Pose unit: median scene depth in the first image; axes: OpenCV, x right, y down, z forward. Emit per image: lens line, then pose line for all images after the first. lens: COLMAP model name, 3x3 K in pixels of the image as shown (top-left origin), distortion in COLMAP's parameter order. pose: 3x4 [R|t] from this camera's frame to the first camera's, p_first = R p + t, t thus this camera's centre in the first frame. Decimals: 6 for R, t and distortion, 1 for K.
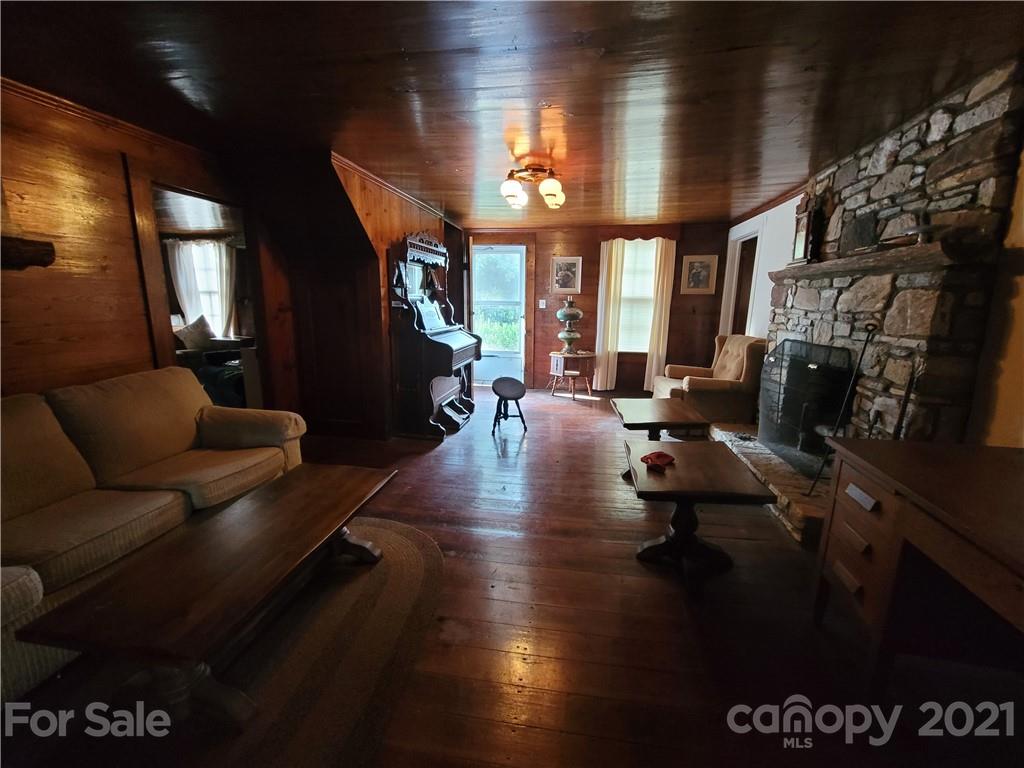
lens RADIAL K [[420.1, 0, 513.4], [0, 420.1, 384.0], [0, 0, 1]] dist [-0.004814, 0.000135]
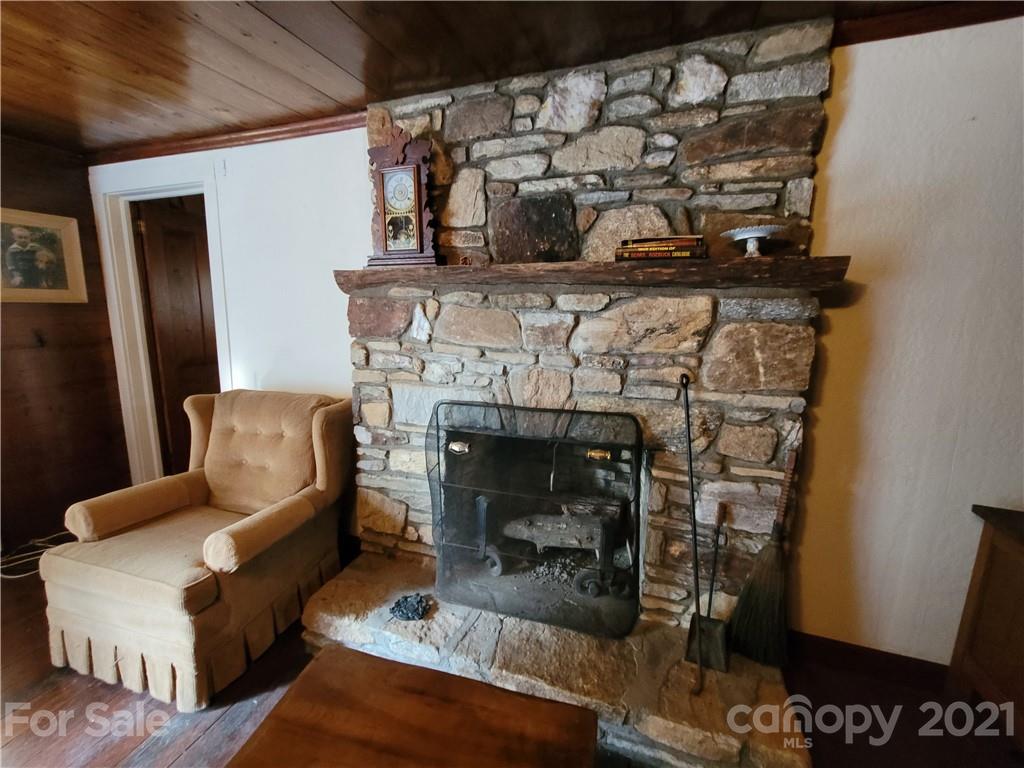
lens RADIAL K [[420.1, 0, 511.5], [0, 420.1, 381.5], [0, 0, 1]] dist [-0.004814, 0.000135]
pose [[0.156436, -0.171857, 0.972622, 0.201528], [0.179402, 0.973309, 0.143123, -0.264175], [-0.971258, 0.152101, 0.183092, 1.117602]]
